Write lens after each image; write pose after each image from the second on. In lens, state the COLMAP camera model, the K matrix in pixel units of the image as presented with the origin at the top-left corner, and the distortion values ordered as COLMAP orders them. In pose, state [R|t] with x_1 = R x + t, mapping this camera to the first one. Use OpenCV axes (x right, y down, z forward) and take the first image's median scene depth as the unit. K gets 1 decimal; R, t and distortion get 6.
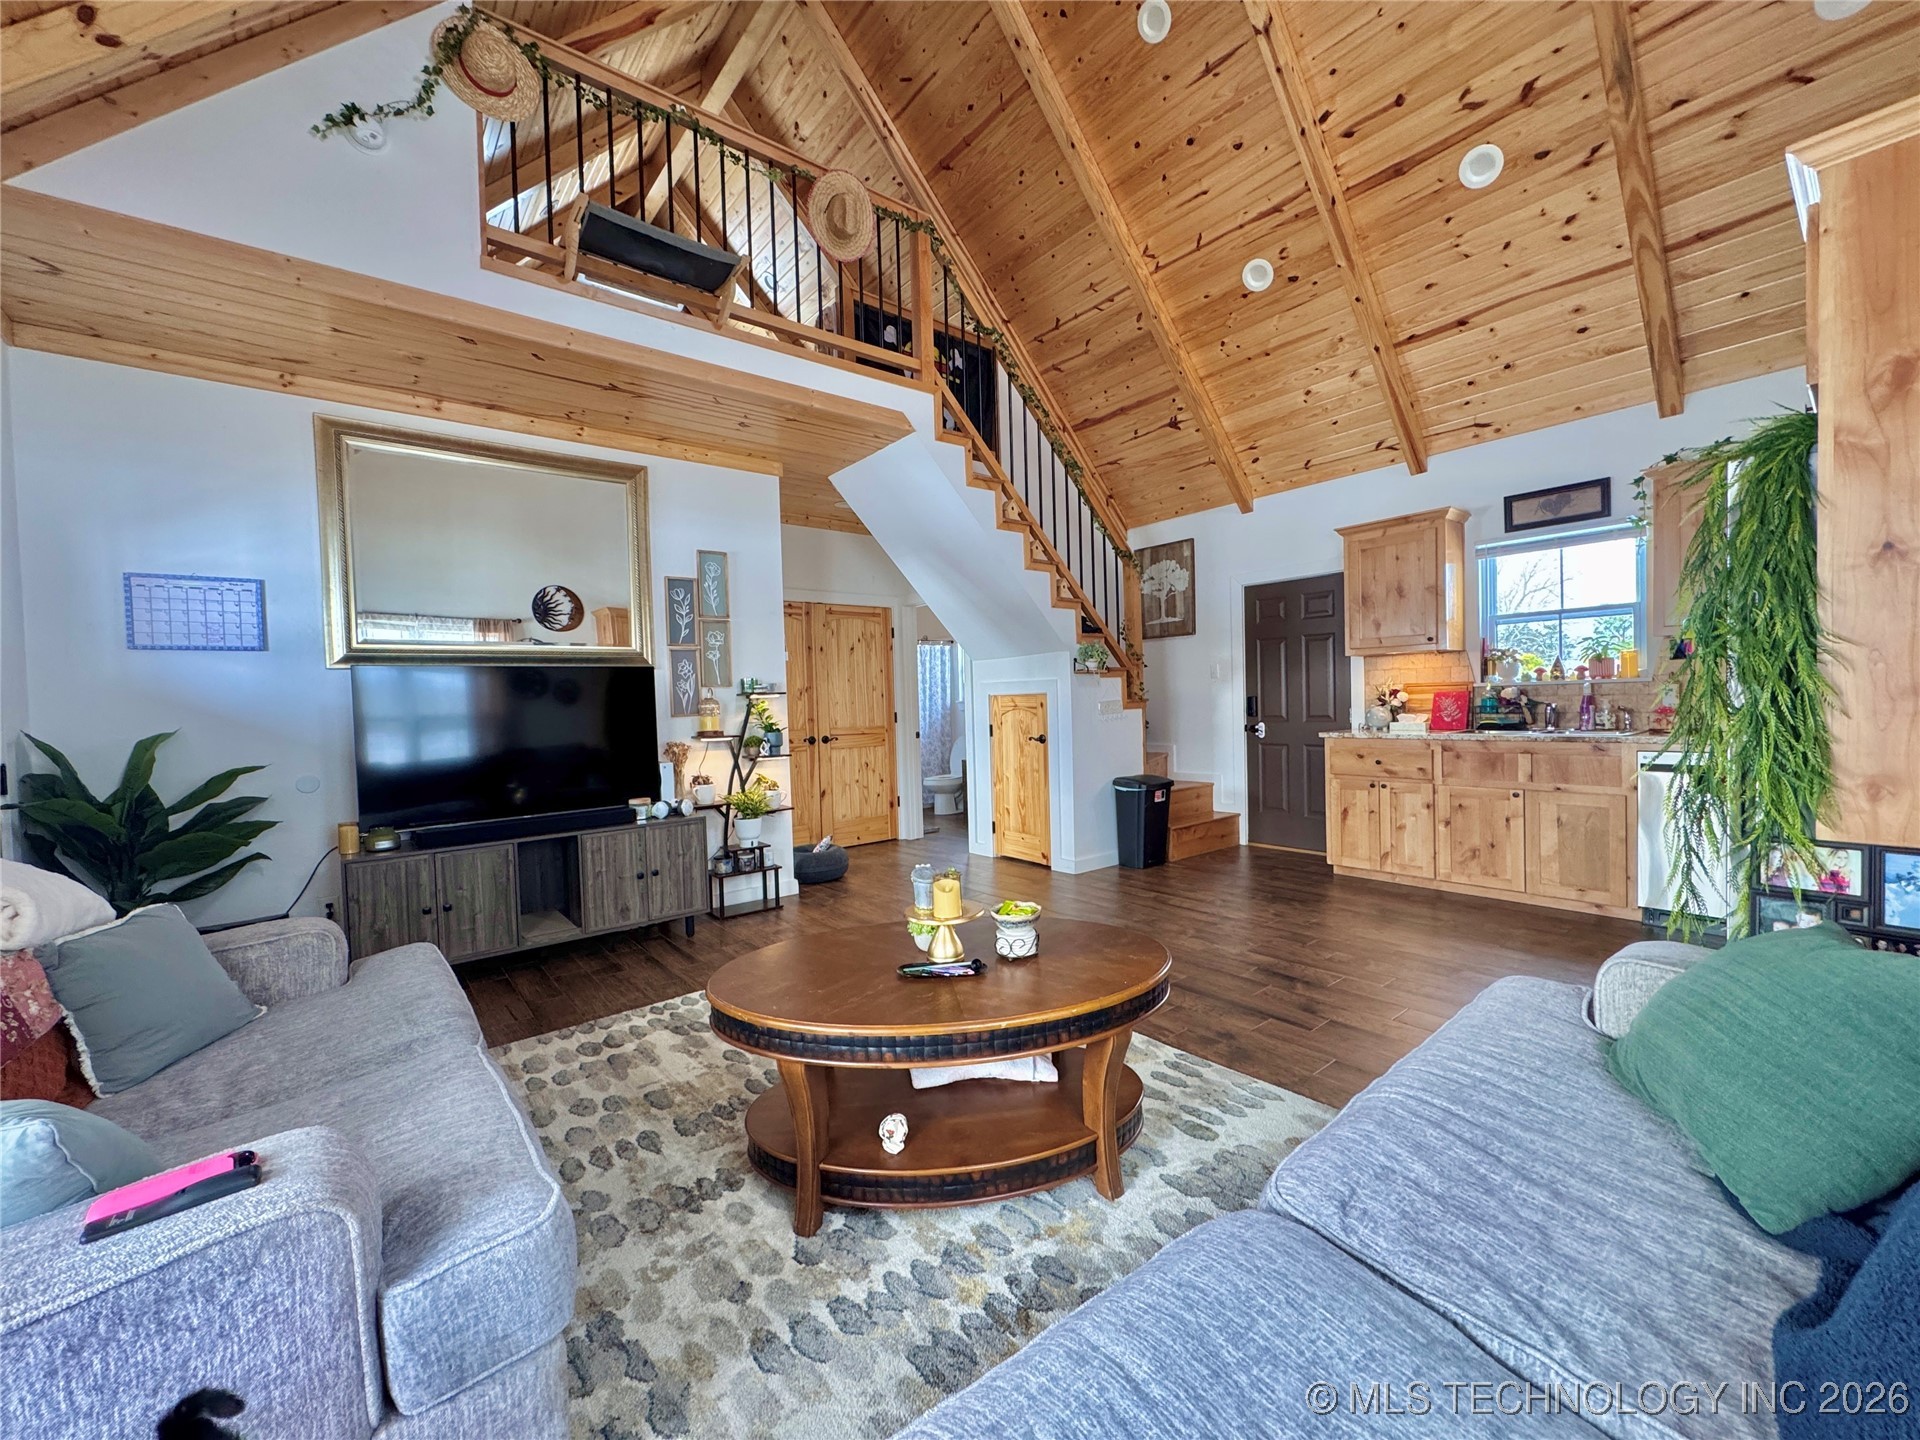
lens RADIAL K [[760.3, 0, 960.0], [0, 760.3, 720.0], [0, 0, 1]] dist [-0.001564, -0.000050]
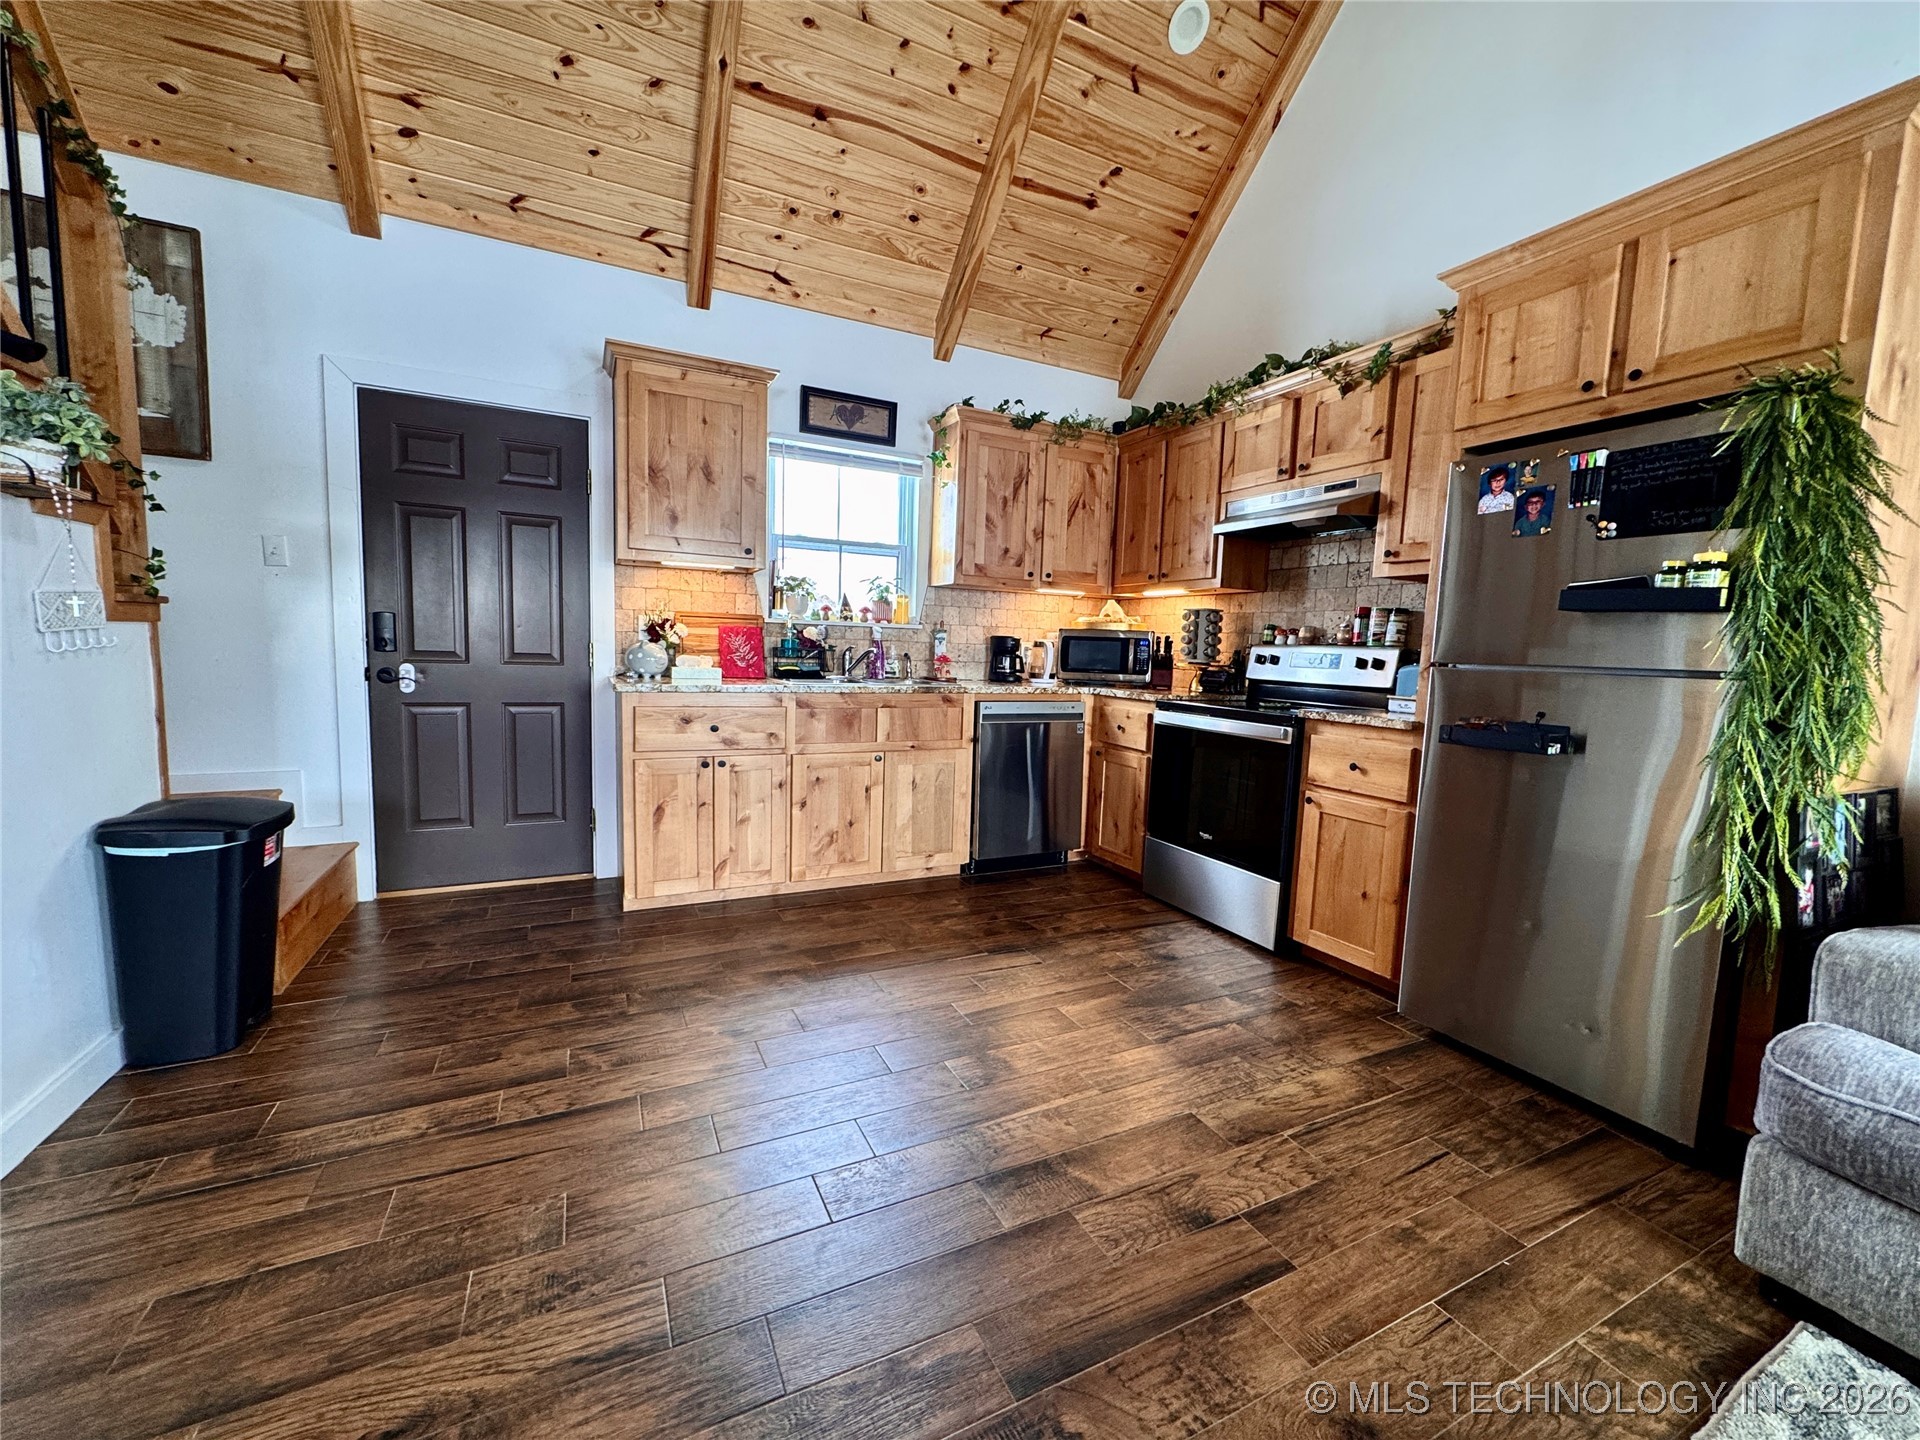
lens RADIAL K [[763.3, 0, 958.5], [0, 763.3, 719.4], [0, 0, 1]] dist [-0.001627, 0.000214]
pose [[0.220709, -0.058475, 0.973585, -0.046207], [-0.016880, 0.997823, 0.063758, 0.002026], [-0.975194, -0.030506, 0.219241, 0.664974]]
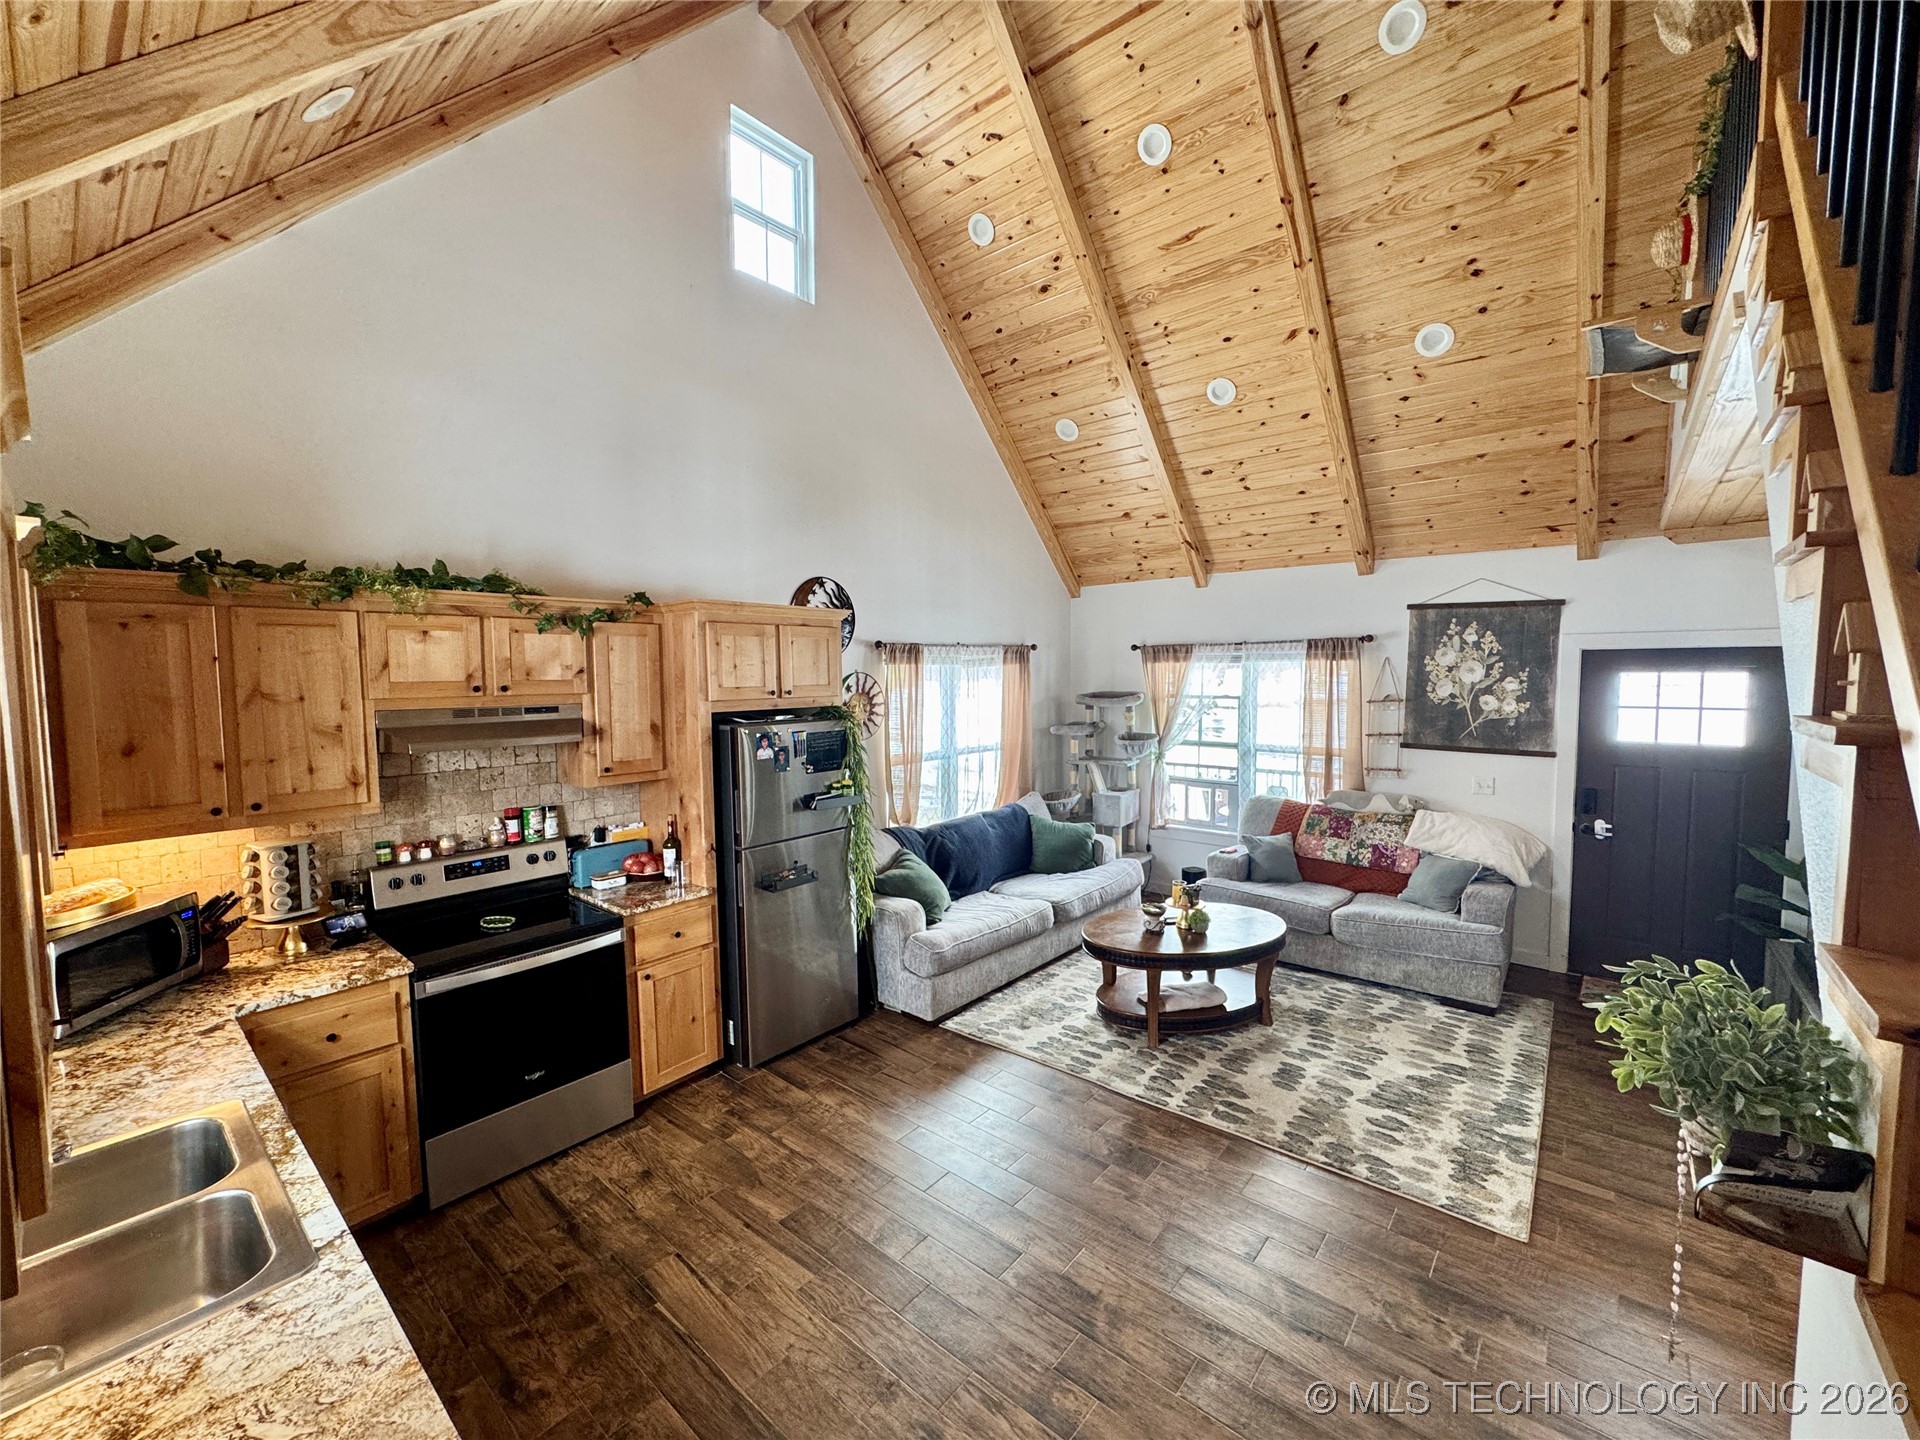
lens RADIAL K [[766.3, 0, 960.0], [0, 766.3, 720.0], [0, 0, 1]] dist [-0.003218, -0.000333]
pose [[-0.982346, 0.050550, -0.180112, 0.417532], [0.033889, 0.994957, 0.094407, -0.208350], [0.183975, 0.086637, -0.979105, 1.285247]]
